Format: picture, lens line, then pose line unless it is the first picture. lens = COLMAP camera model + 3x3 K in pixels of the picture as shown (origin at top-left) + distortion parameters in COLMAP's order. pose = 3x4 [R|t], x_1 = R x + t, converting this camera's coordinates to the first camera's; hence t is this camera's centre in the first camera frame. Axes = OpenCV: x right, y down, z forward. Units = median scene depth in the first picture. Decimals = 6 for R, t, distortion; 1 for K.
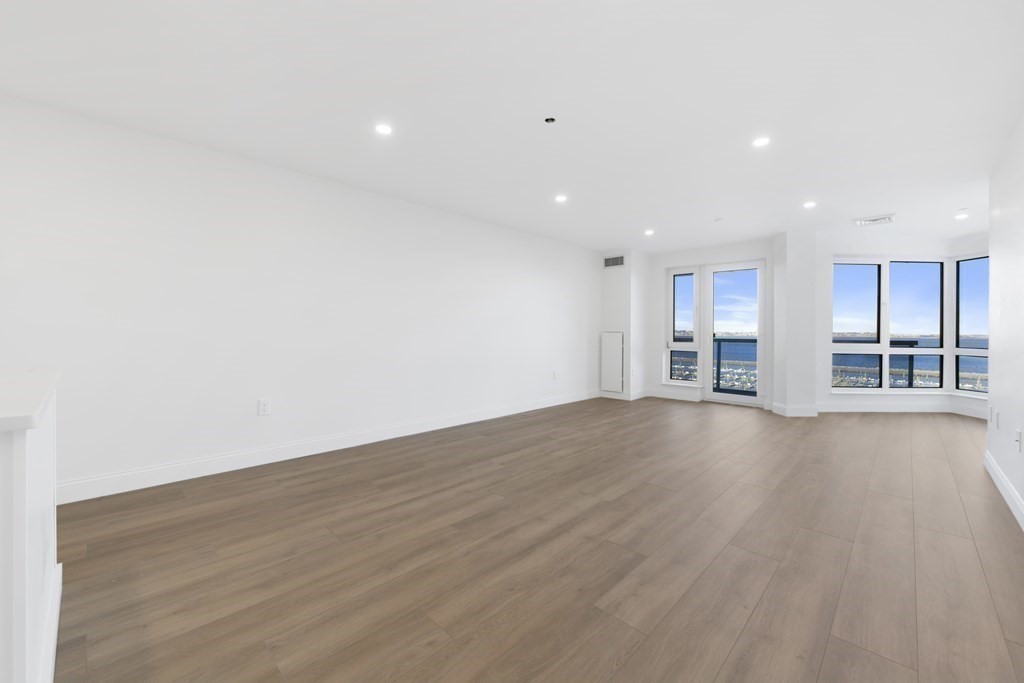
lens RADIAL K [[414.2, 0, 508.1], [0, 414.2, 323.7], [0, 0, 1]] dist [-0.002954, 0.000343]
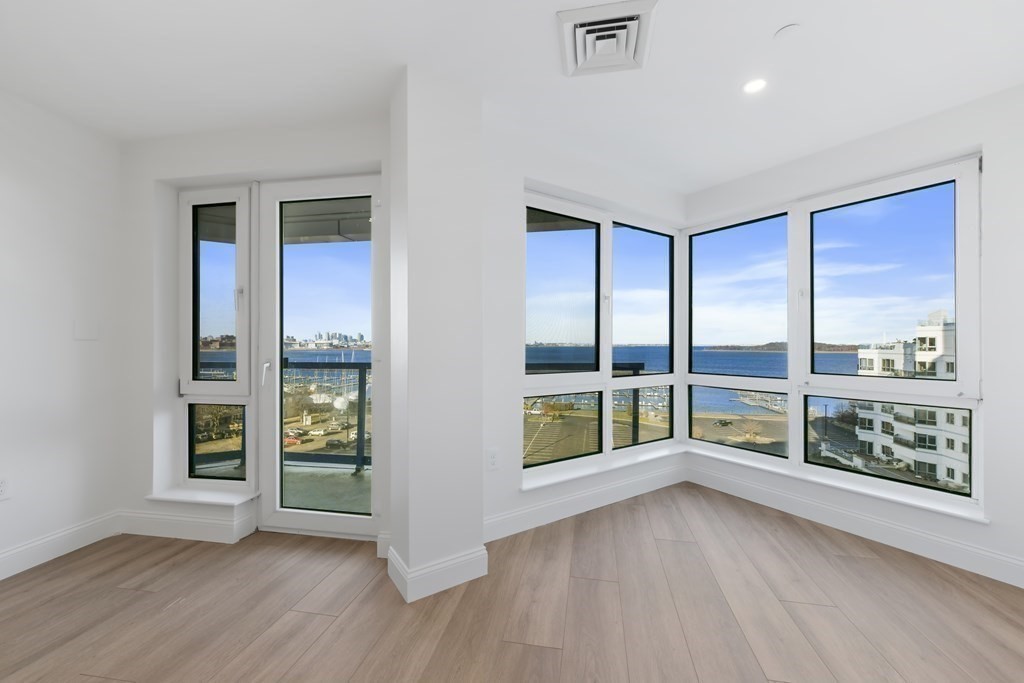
lens RADIAL K [[414.2, 0, 512.2], [0, 414.2, 341.5], [0, 0, 1]] dist [-0.002954, 0.000343]
pose [[0.837628, -0.005383, 0.546214, 0.530843], [0.000953, 0.999964, 0.008394, 0.005510], [-0.546240, -0.006510, 0.837604, 0.635769]]
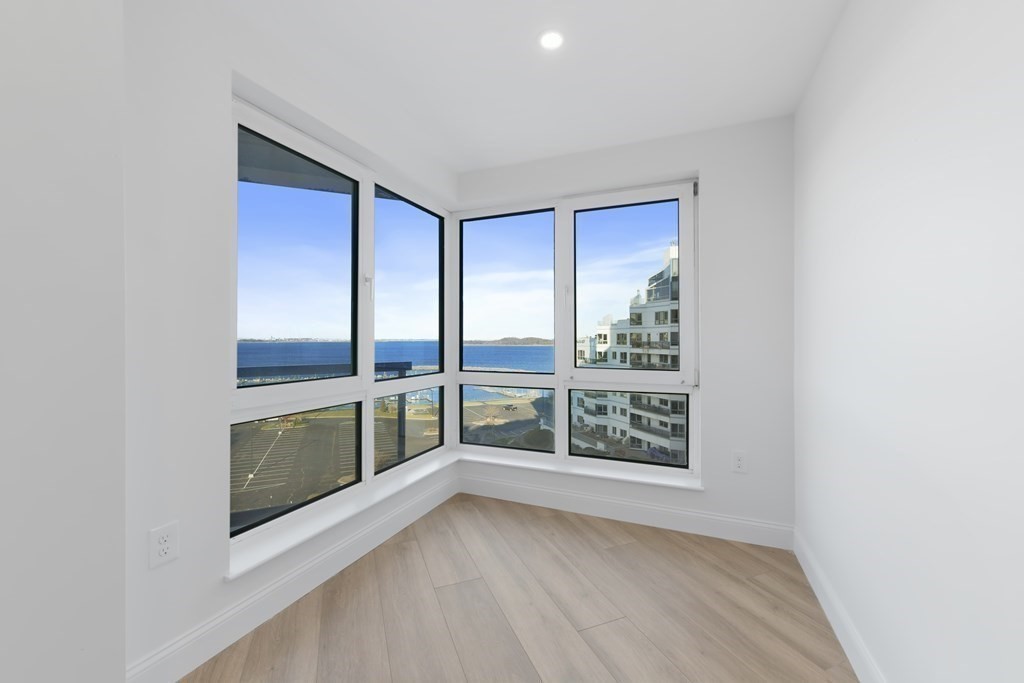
lens RADIAL K [[414.2, 0, 519.9], [0, 414.2, 338.2], [0, 0, 1]] dist [-0.002954, 0.000343]
pose [[0.386302, -0.007852, 0.922339, 0.606430], [-0.005500, 0.999926, 0.010816, 0.006510], [-0.922356, -0.009251, 0.386230, 0.720935]]
